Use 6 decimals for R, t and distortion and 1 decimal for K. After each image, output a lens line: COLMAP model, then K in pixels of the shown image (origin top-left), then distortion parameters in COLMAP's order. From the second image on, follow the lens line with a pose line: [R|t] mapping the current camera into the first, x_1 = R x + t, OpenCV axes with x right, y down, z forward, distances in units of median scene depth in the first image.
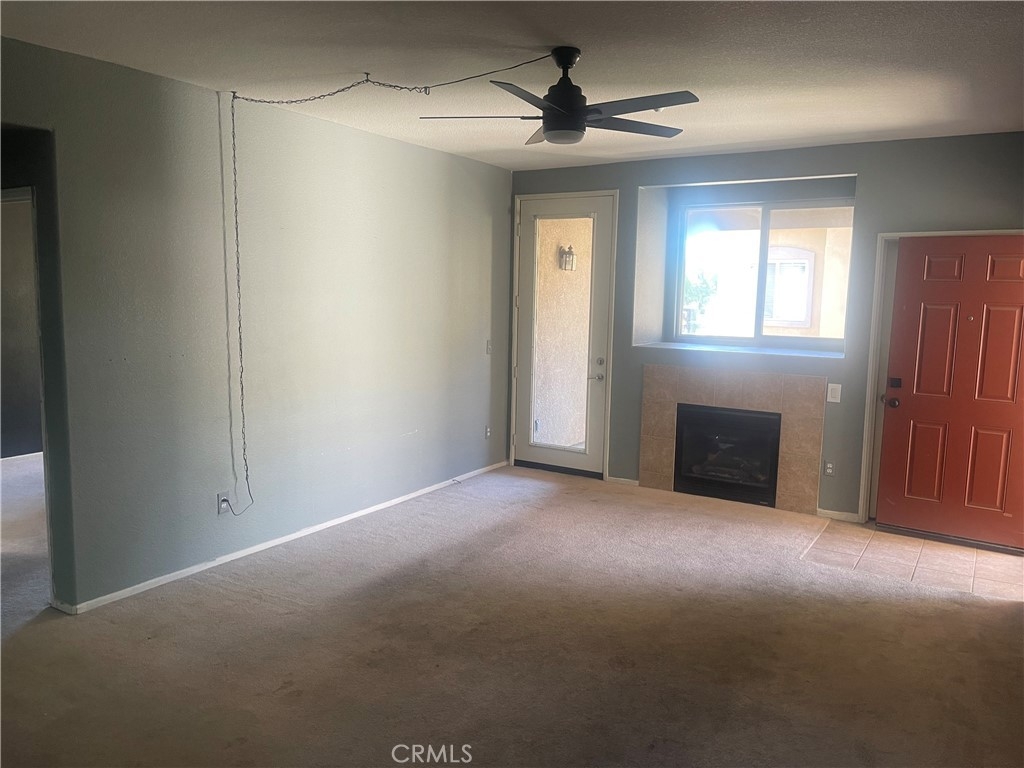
lens RADIAL K [[776.9, 0, 509.3], [0, 776.9, 385.7], [0, 0, 1]] dist [0.053874, -0.044745]
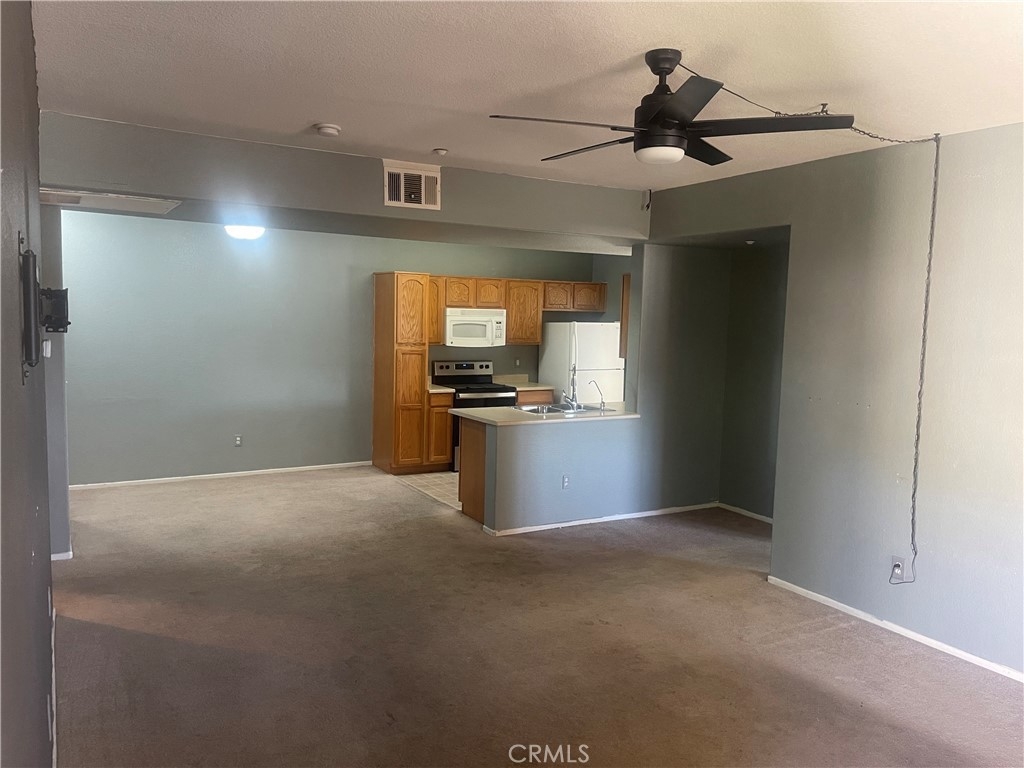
lens RADIAL K [[776.9, 0, 515.4], [0, 776.9, 386.1], [0, 0, 1]] dist [0.053874, -0.044745]
pose [[-0.468521, 0.055905, -0.881682, 0.533863], [-0.141561, 0.980350, 0.137386, -0.103359], [0.872037, 0.189180, -0.451400, 0.773638]]
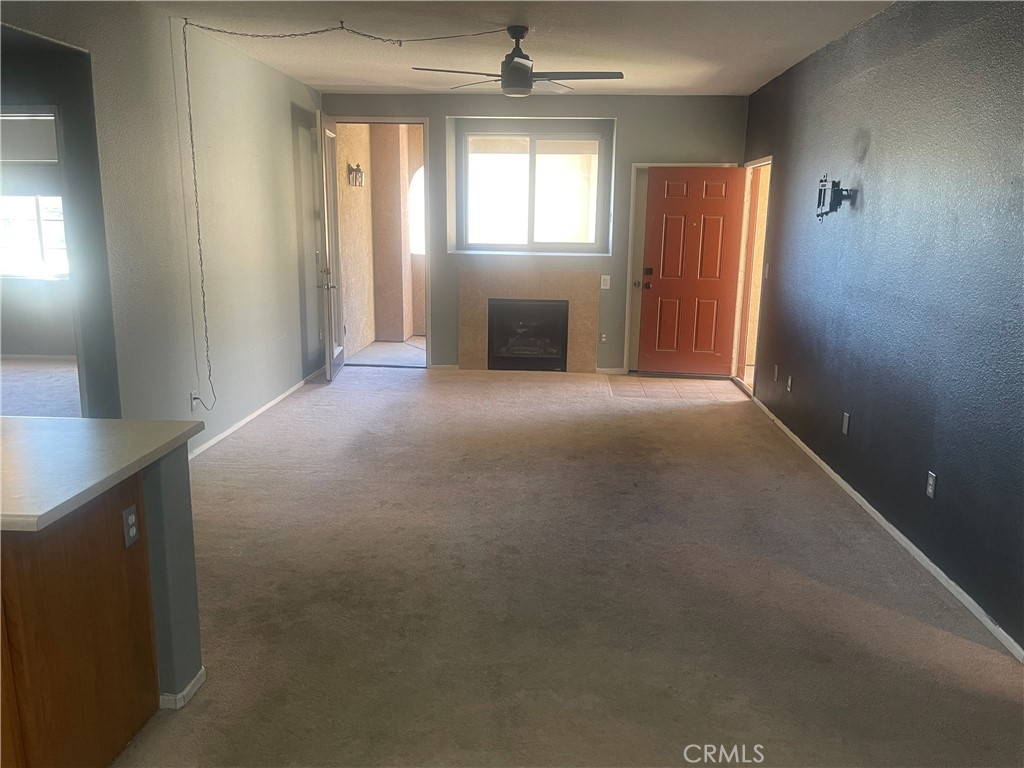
lens RADIAL K [[811.0, 0, 513.2], [0, 811.0, 384.7], [0, 0, 1]] dist [0.055842, -0.026888]
pose [[0.881245, -0.104699, 0.460917, -0.393791], [0.060527, 0.992127, 0.109642, 0.021644], [-0.468768, -0.068724, 0.880644, -0.181629]]
